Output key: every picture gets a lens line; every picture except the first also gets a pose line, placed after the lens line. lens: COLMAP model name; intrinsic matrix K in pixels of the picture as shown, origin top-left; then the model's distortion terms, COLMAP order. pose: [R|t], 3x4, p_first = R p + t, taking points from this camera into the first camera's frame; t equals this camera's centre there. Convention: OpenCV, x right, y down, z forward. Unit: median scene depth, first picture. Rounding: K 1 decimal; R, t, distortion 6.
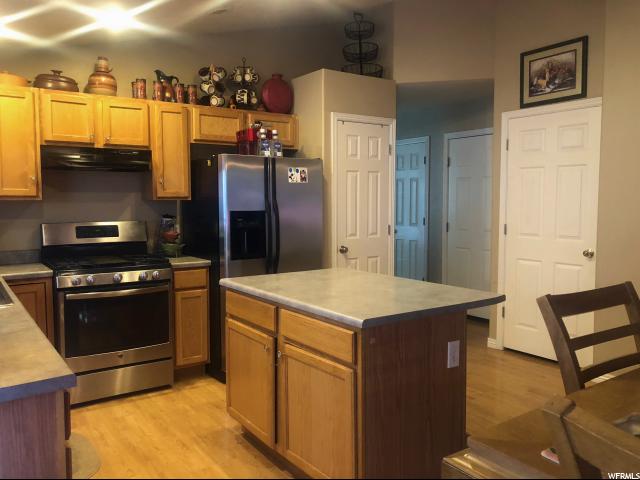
lens RADIAL K [[530.4, 0, 320.0], [0, 530.4, 240.0], [0, 0, 1]] dist [0.027679, 0.000988]
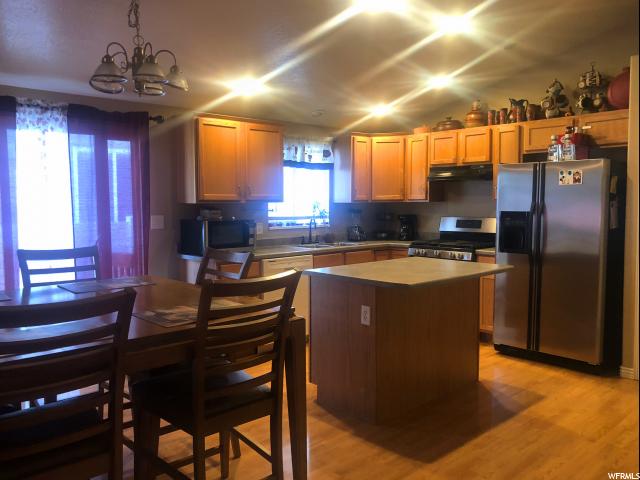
lens RADIAL K [[530.4, 0, 320.0], [0, 530.4, 240.0], [0, 0, 1]] dist [0.027679, 0.000988]
pose [[0.139782, 0.070102, -0.987698, 0.936860], [-0.085005, 0.994658, 0.058566, -0.024254], [0.986527, 0.075773, 0.144994, 0.417525]]
